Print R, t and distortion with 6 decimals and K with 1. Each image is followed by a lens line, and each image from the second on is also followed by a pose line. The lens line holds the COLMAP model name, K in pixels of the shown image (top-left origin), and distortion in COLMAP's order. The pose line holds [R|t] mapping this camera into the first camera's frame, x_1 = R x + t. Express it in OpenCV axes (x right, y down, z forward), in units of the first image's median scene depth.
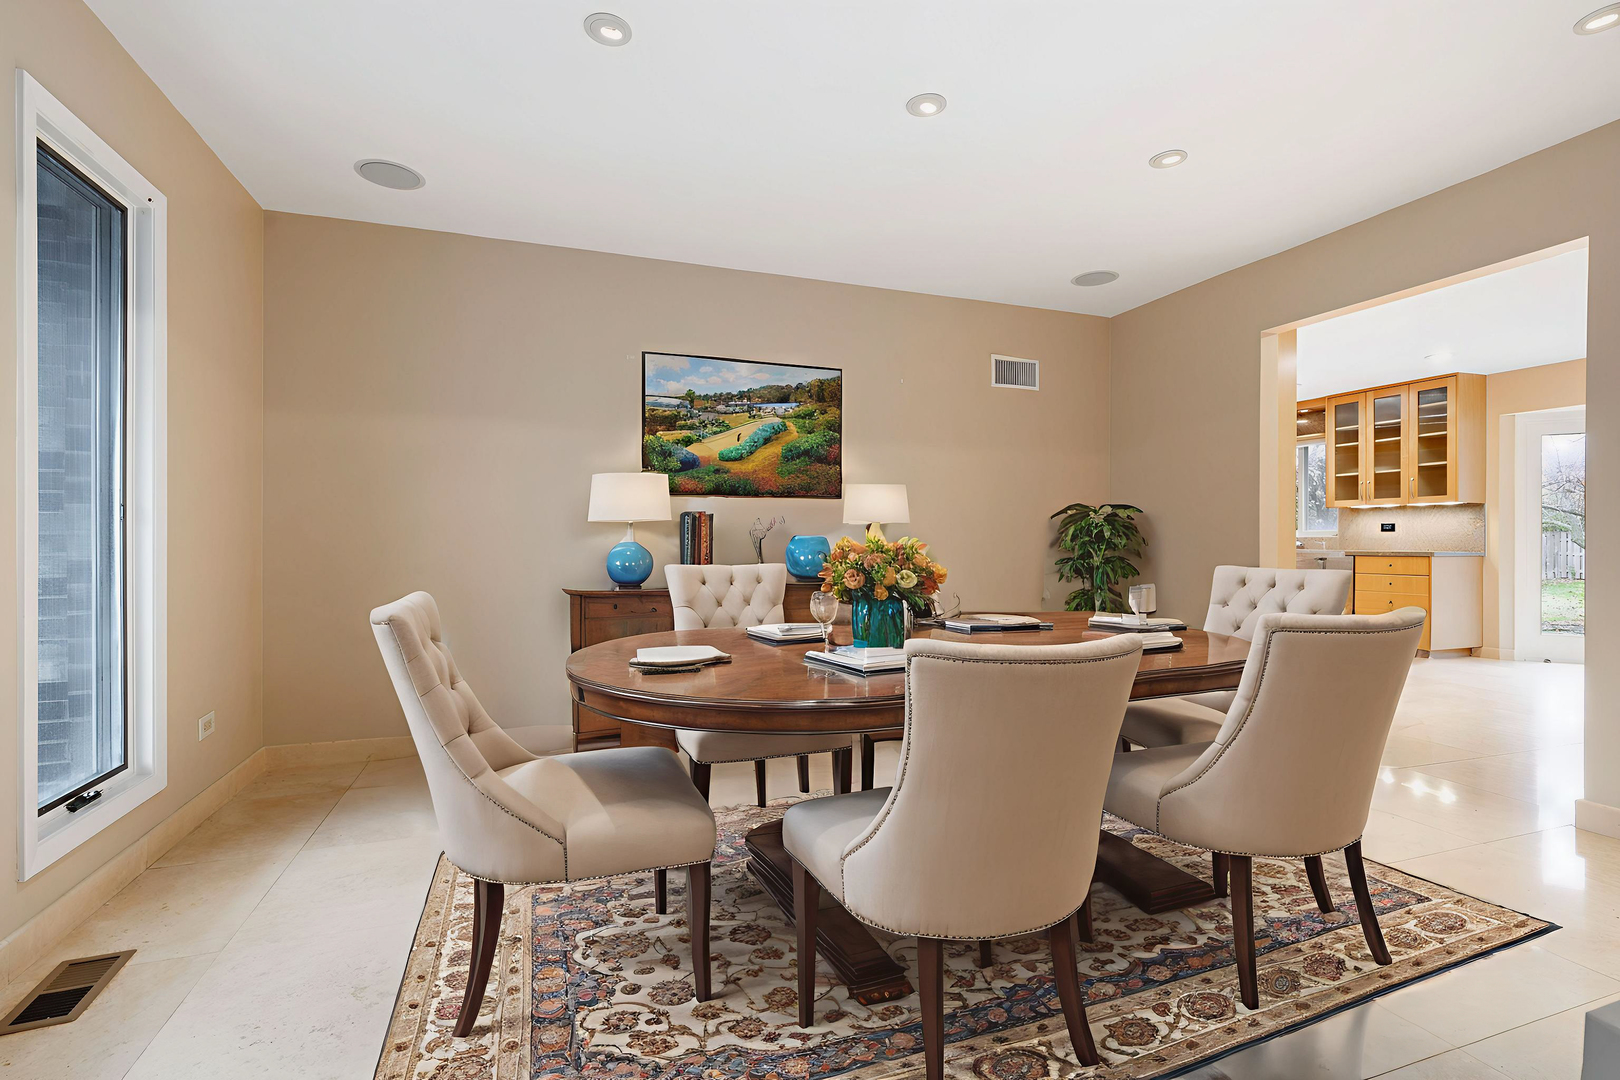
lens RADIAL K [[735.8, 0, 805.9], [0, 735.8, 539.5], [0, 0, 1]] dist [-0.000737, -0.000070]
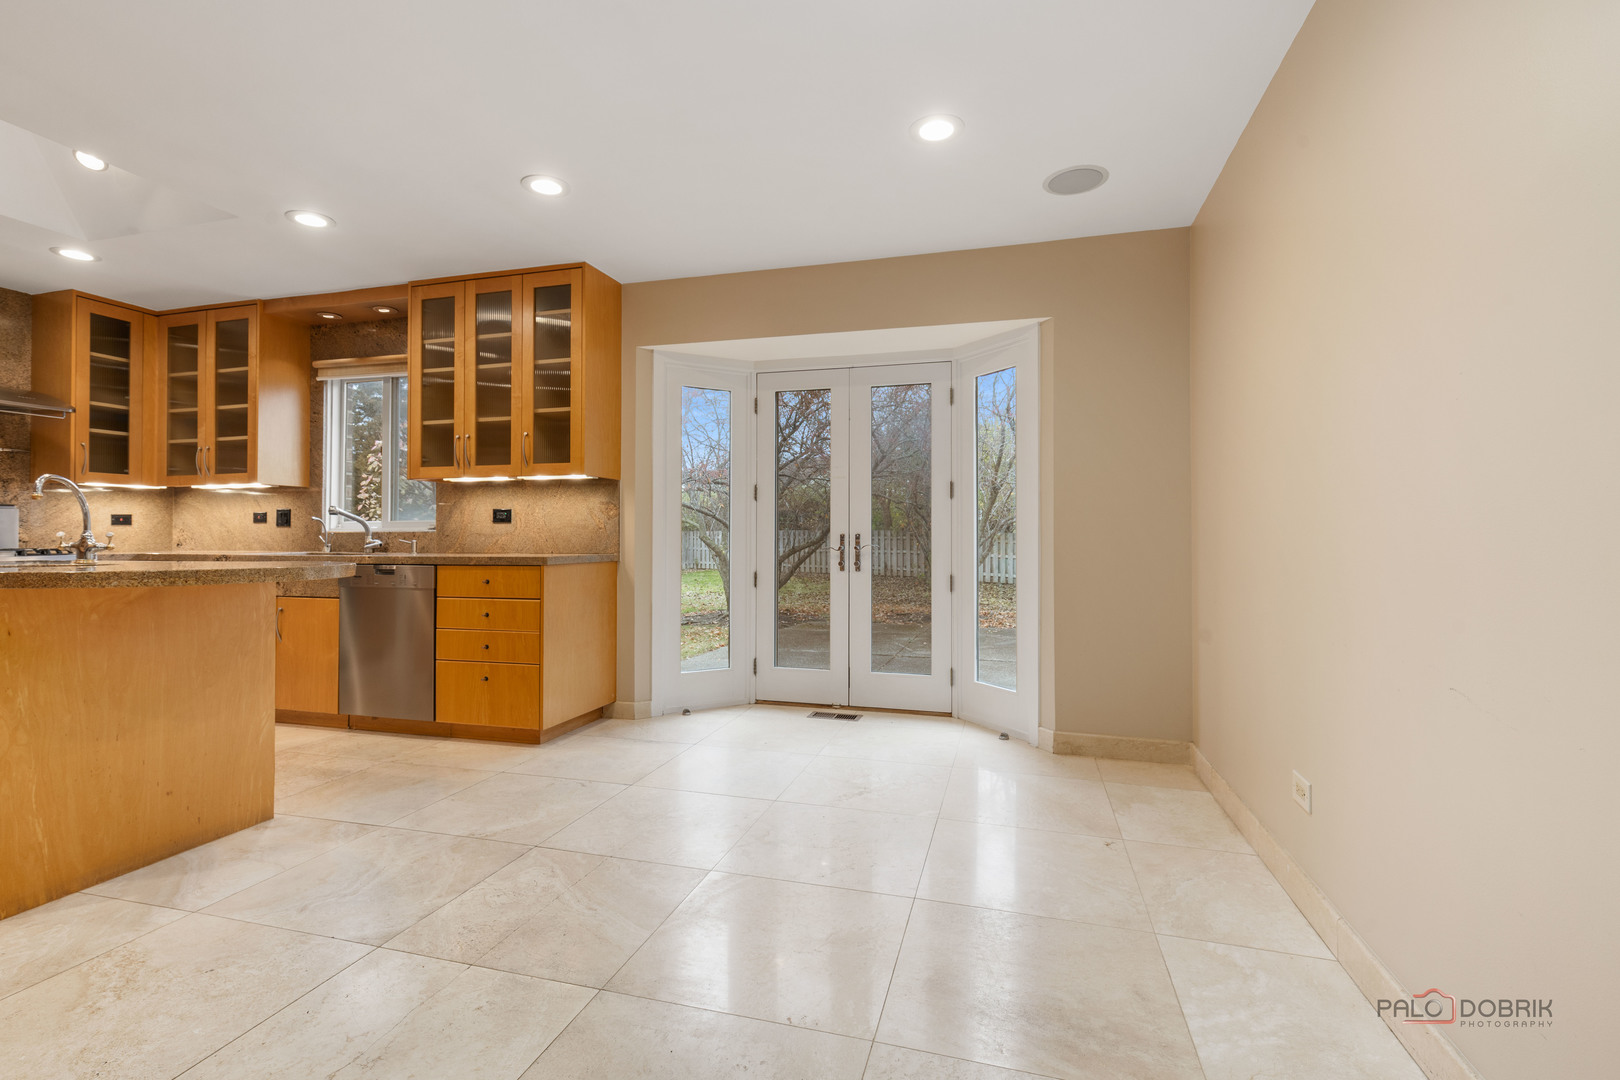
lens RADIAL K [[735.8, 0, 805.9], [0, 735.8, 539.5], [0, 0, 1]] dist [-0.000737, -0.000070]
pose [[0.578496, -0.000695, 0.815685, 0.460471], [-0.001035, 0.999998, 0.001587, 0.001941], [-0.815685, -0.001762, 0.578494, 0.460920]]
